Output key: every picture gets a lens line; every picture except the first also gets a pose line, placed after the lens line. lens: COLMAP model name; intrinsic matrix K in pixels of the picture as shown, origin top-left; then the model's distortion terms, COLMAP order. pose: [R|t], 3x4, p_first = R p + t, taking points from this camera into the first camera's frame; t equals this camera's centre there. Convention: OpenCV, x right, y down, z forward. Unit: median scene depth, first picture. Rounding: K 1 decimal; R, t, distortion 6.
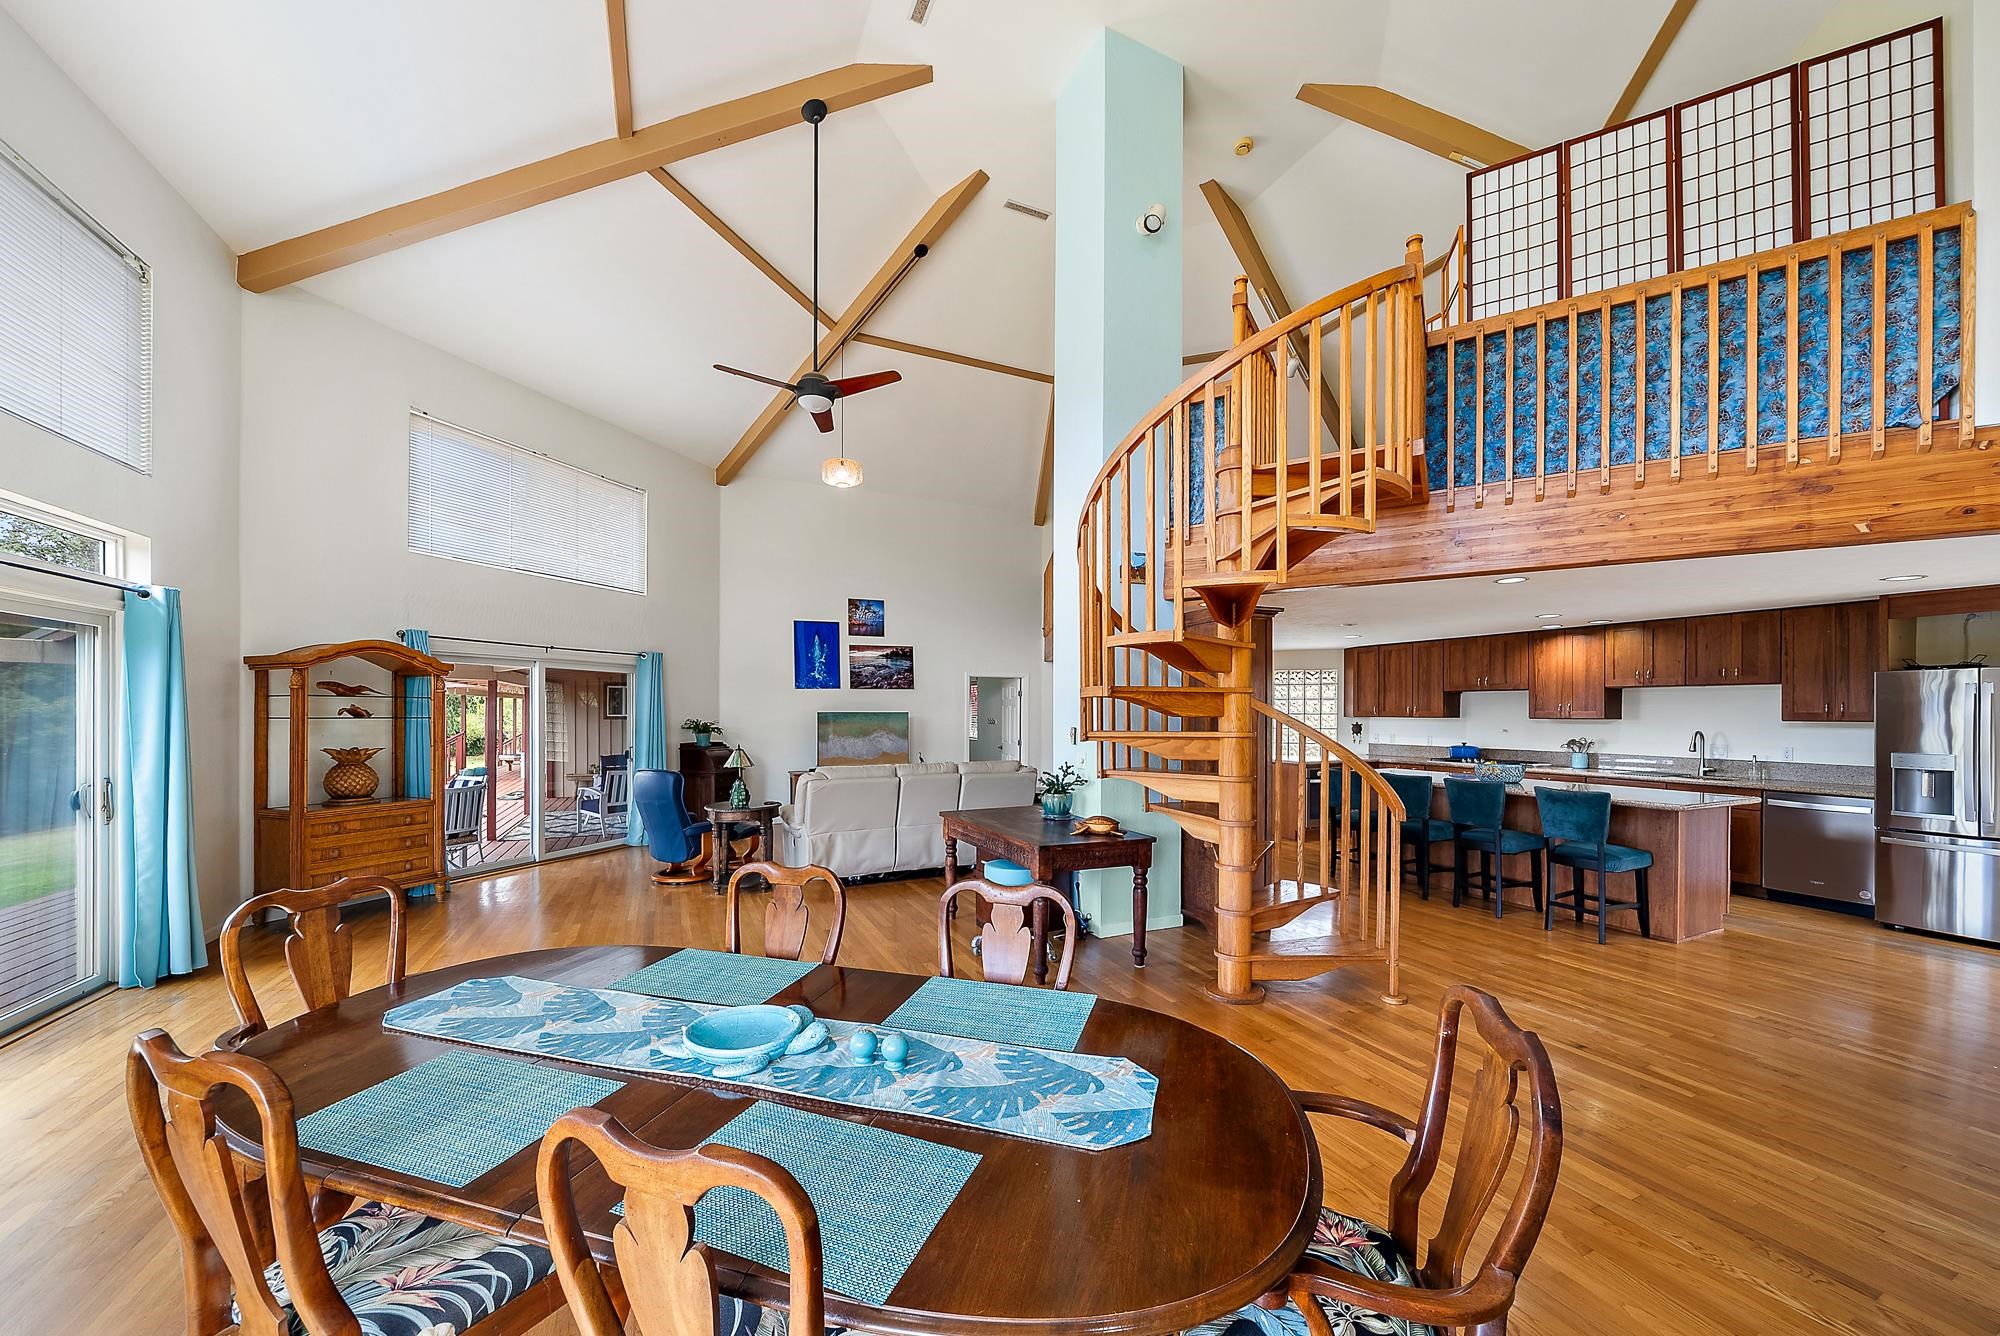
lens RADIAL K [[707.3, 0, 1014.2], [0, 707.3, 712.1], [0, 0, 1]] dist [-0.001854, -0.000049]
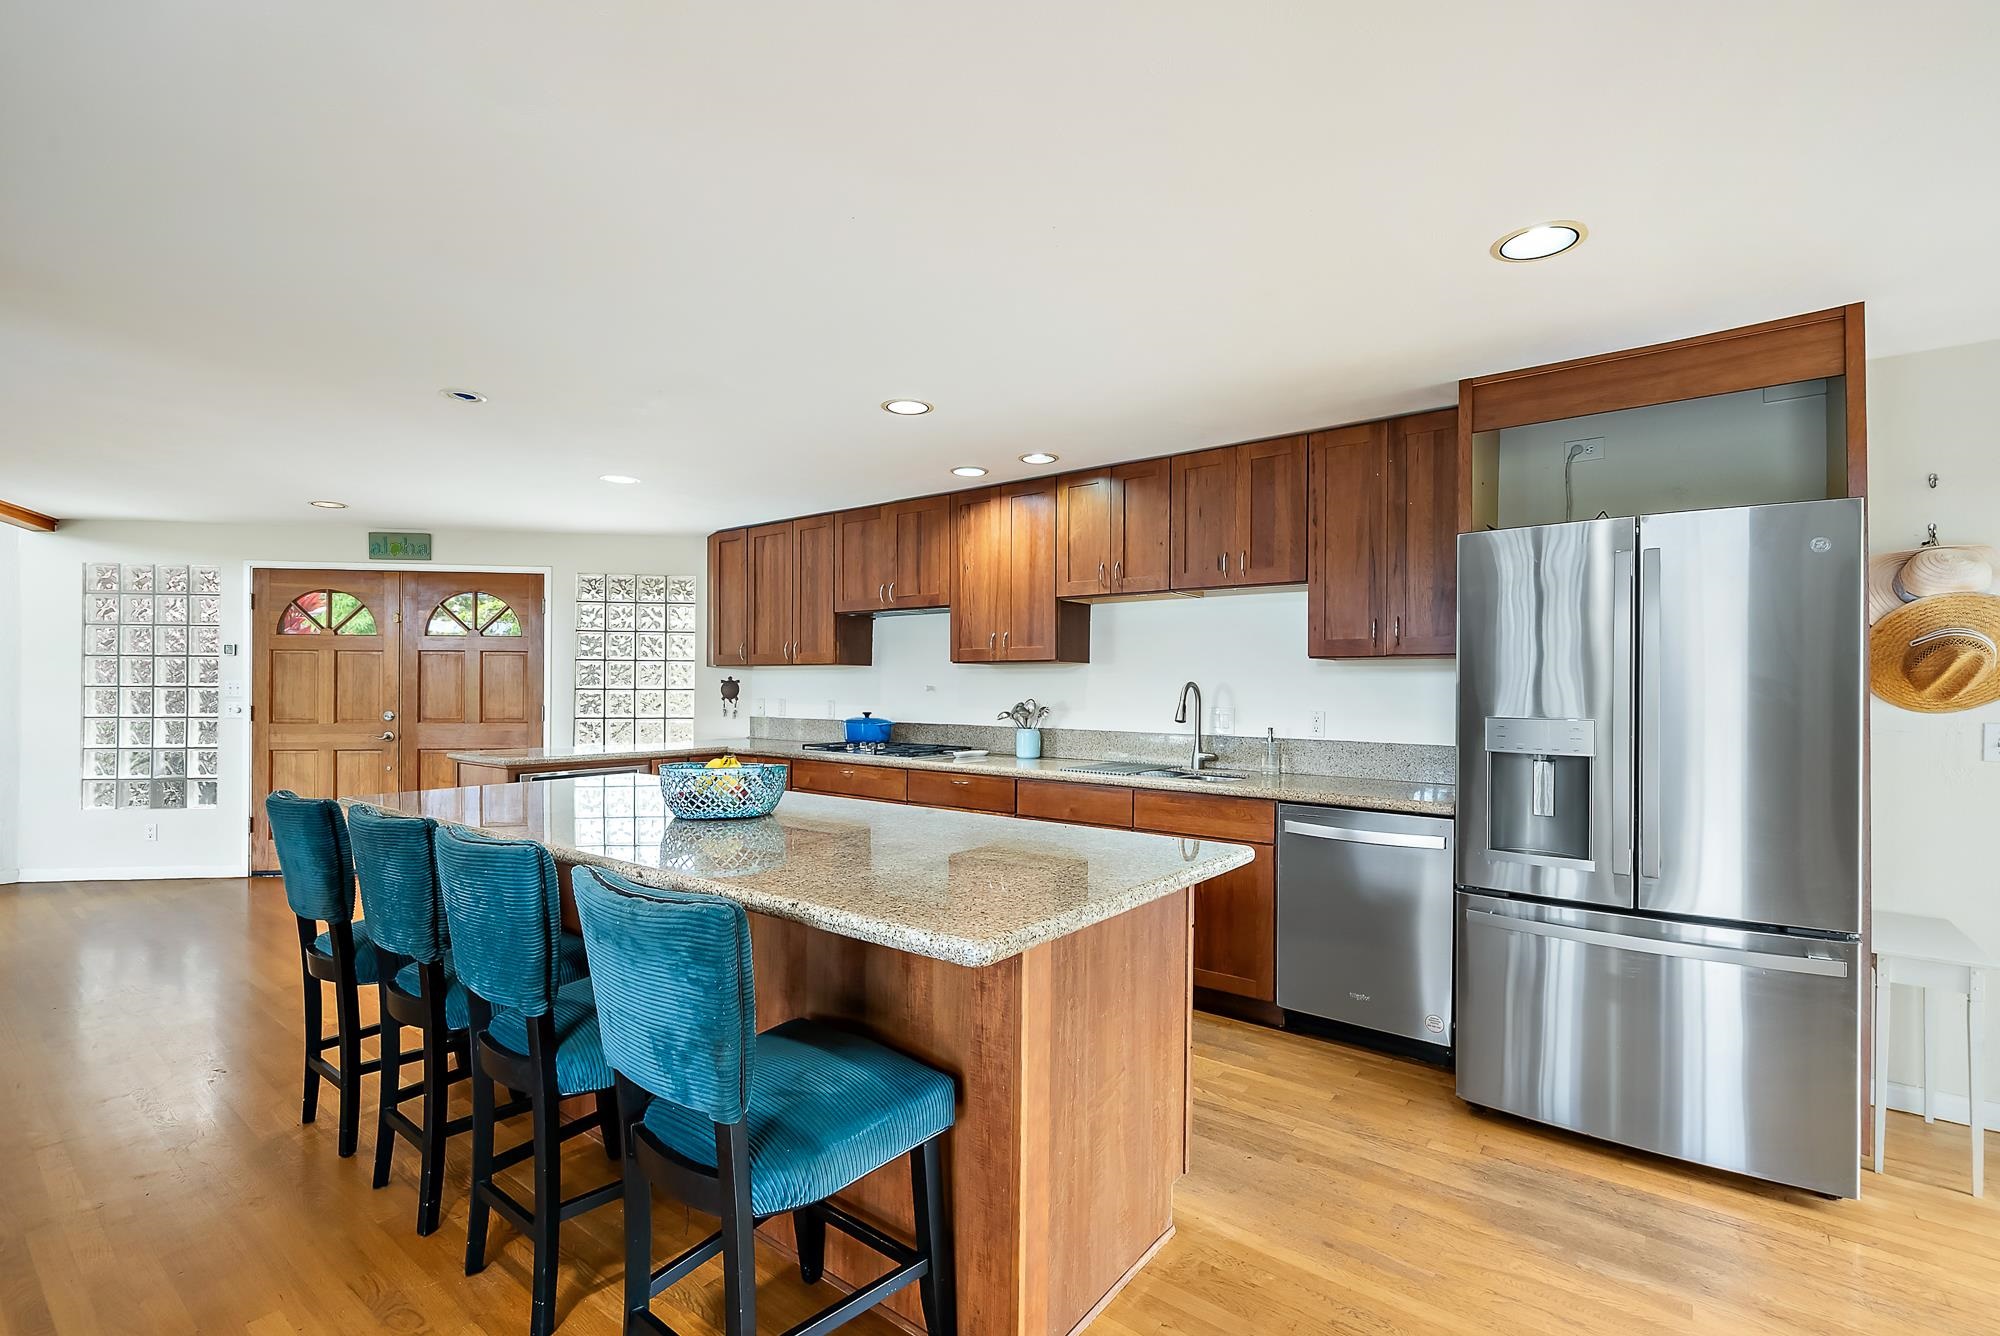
lens RADIAL K [[881.9, 0, 993.8], [0, 881.9, 685.0], [0, 0, 1]] dist [0.000626, 0.000074]
pose [[0.890460, 0.005906, 0.455024, 0.490388], [-0.006134, 0.999981, -0.000975, 0.027036], [-0.455021, -0.001923, 0.890479, 0.441680]]
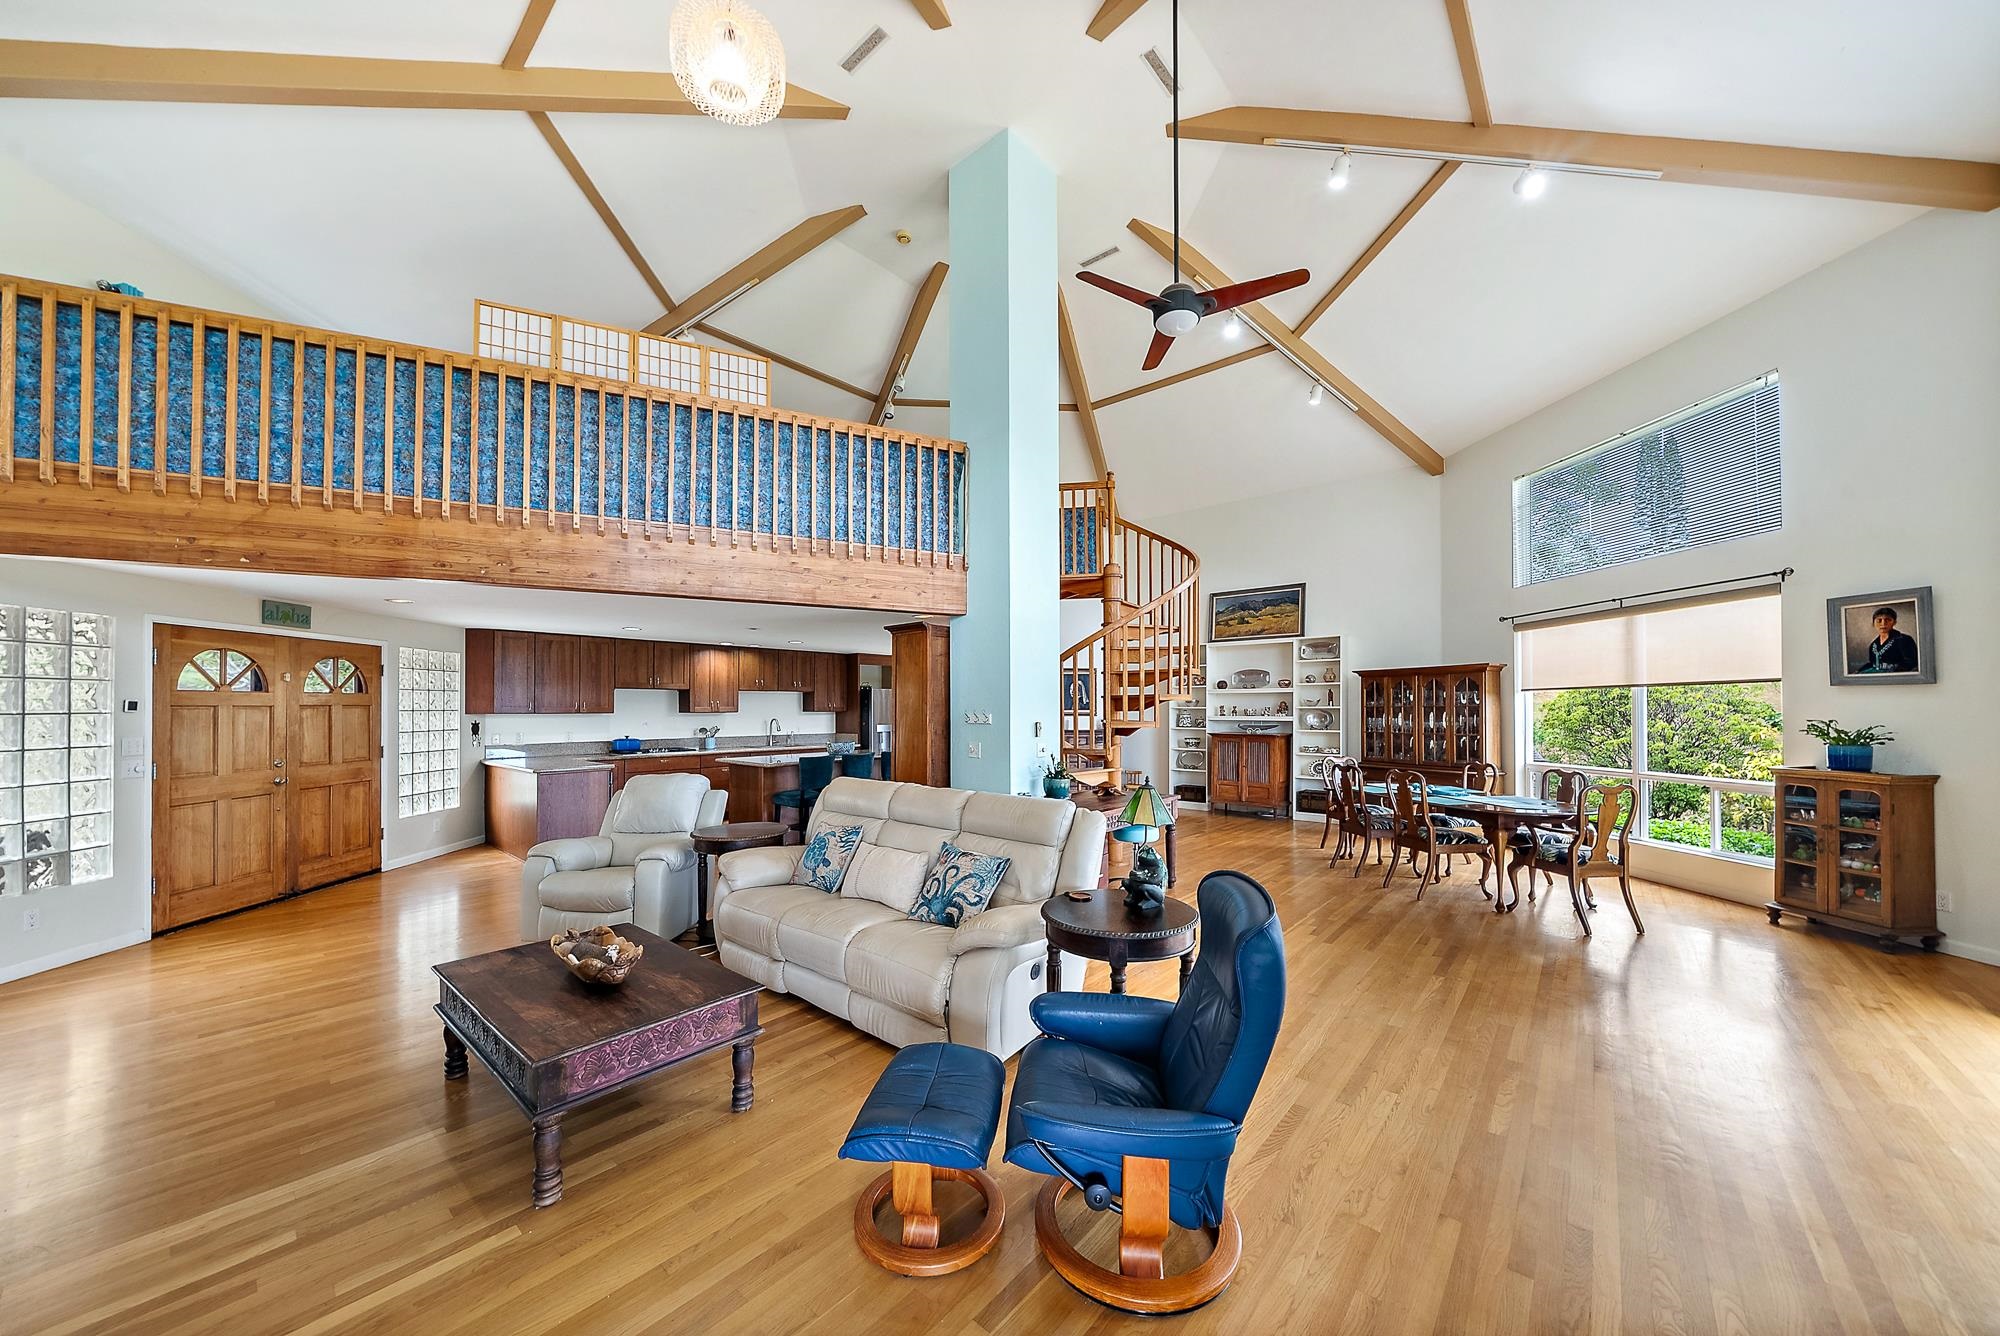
lens RADIAL K [[705.3, 0, 994.8], [0, 705.3, 696.6], [0, 0, 1]] dist [-0.010386, -0.000081]
pose [[-0.393744, 0.011533, 0.919148, -0.651003], [0.000811, 0.999925, -0.012199, -0.003555], [-0.919220, -0.004058, -0.393724, 1.042481]]
